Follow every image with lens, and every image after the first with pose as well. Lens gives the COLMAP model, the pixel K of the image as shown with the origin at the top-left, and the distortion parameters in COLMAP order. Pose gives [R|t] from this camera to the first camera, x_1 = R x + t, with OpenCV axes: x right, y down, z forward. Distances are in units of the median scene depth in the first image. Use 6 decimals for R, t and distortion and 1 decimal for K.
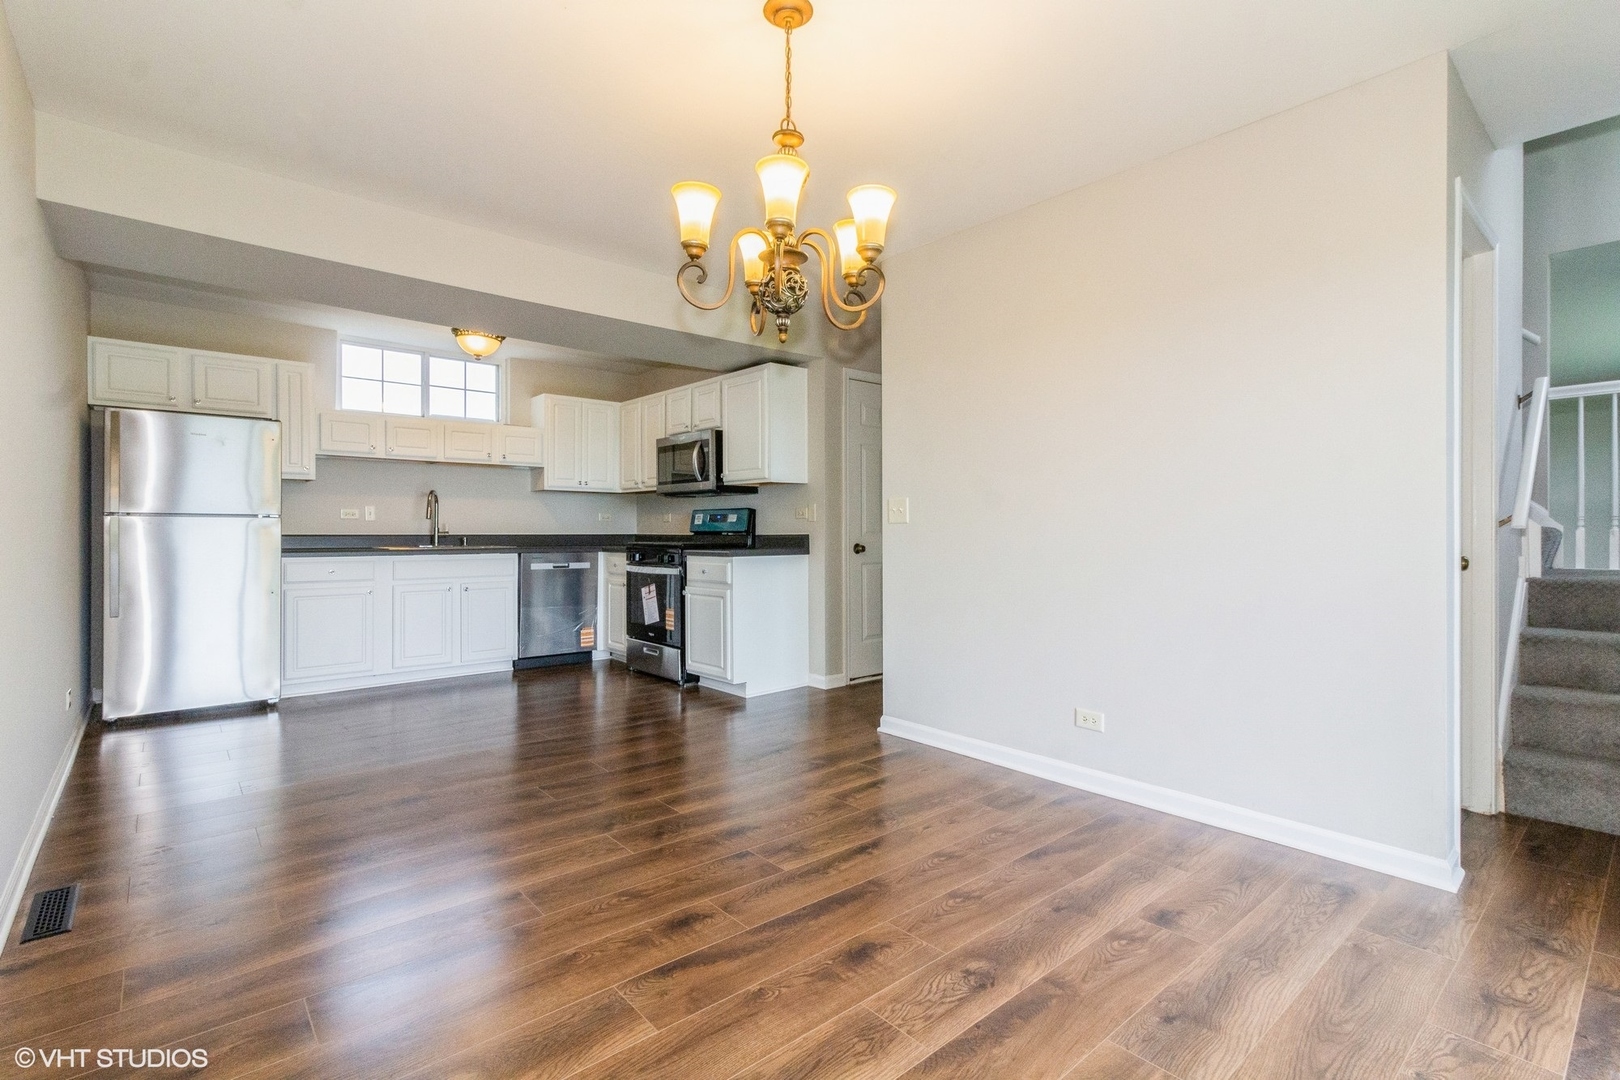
lens RADIAL K [[756.0, 0, 814.9], [0, 756.0, 533.7], [0, 0, 1]] dist [0.001698, 0.000768]
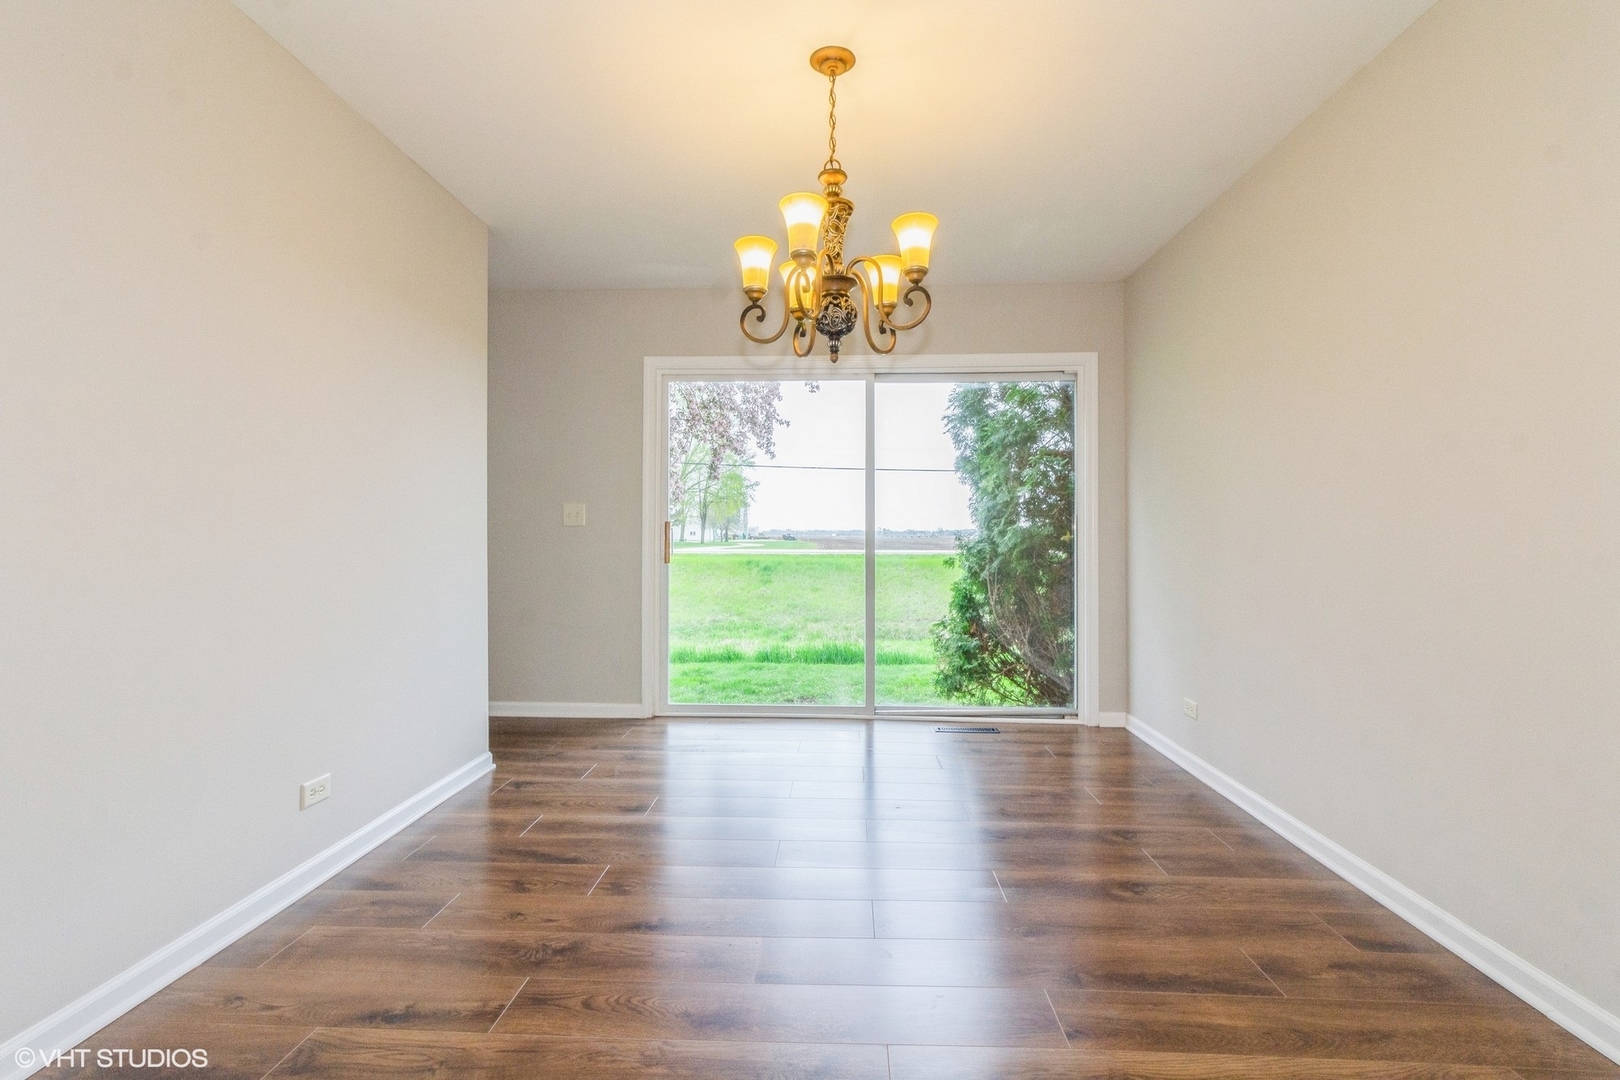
lens RADIAL K [[753.0, 0, 810.0], [0, 753.0, 540.0], [0, 0, 1]] dist [0.003876, 0.001112]
pose [[-0.720090, -0.000441, 0.693880, -0.777655], [0.009199, 0.999906, 0.010182, -0.003094], [-0.693820, 0.013715, -0.720018, 1.855685]]
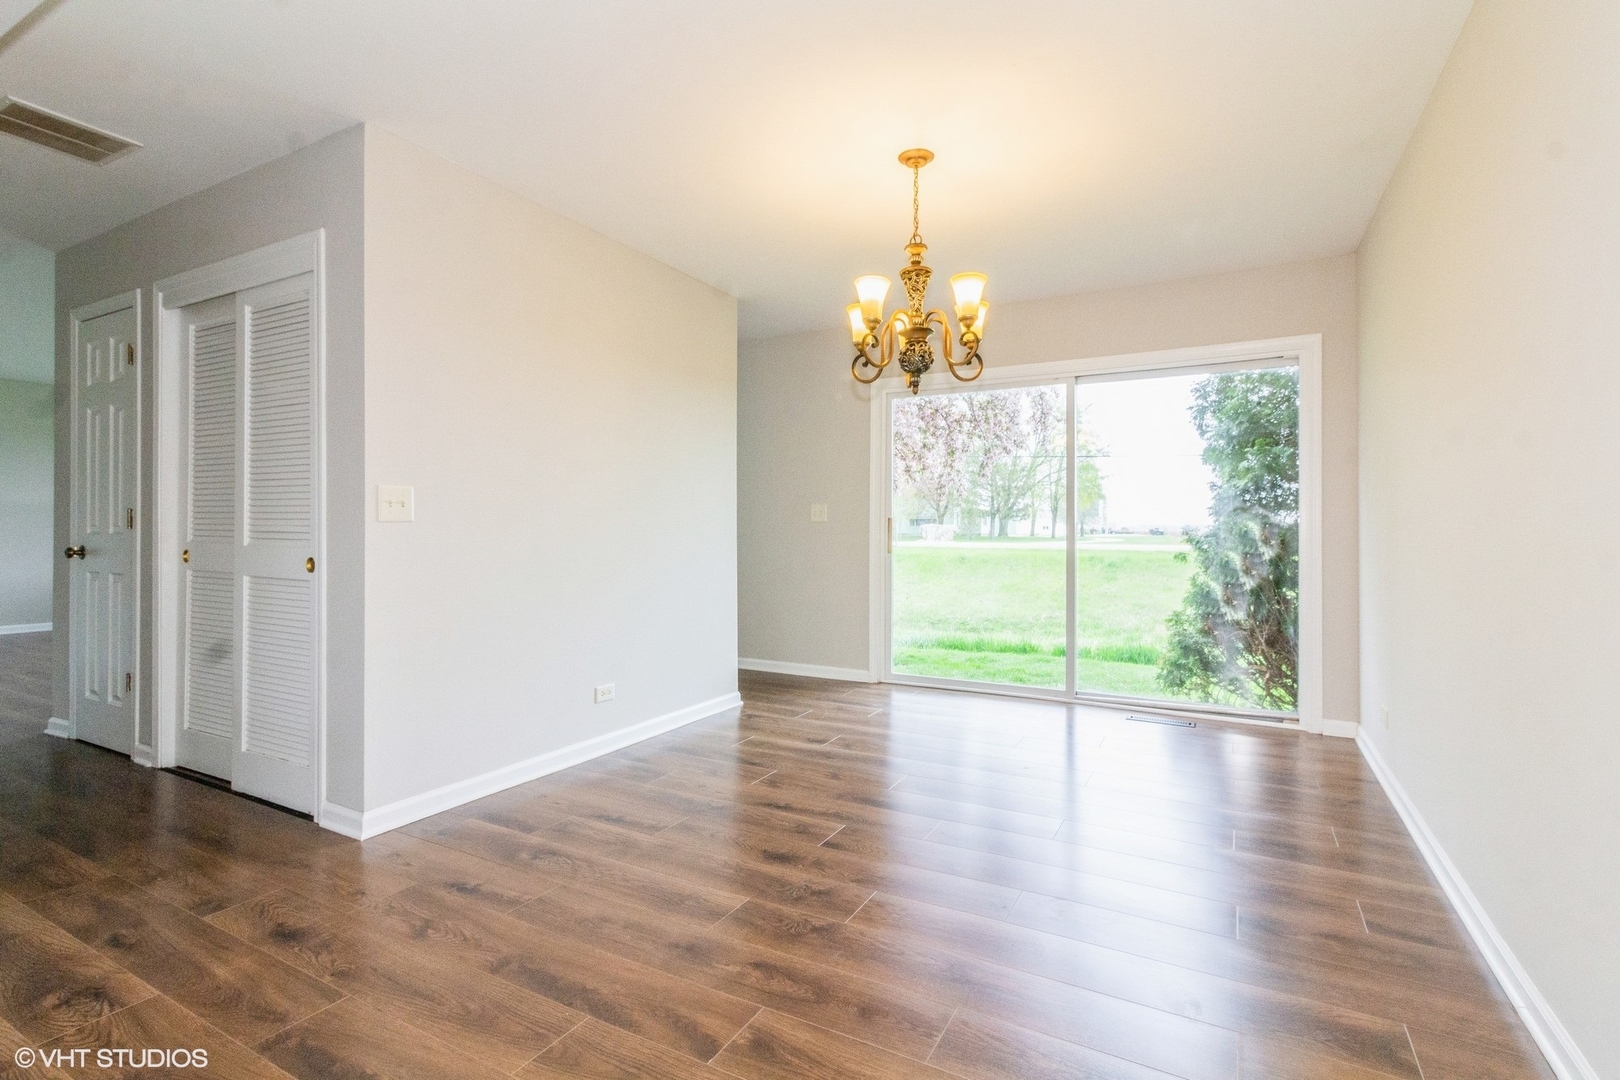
lens RADIAL K [[756.0, 0, 814.9], [0, 756.0, 533.7], [0, 0, 1]] dist [0.001698, 0.000768]
pose [[-0.344739, -0.000825, 0.938698, -1.298267], [0.010344, 0.999936, 0.004678, 0.001220], [-0.938642, 0.011323, -0.344708, 1.701879]]
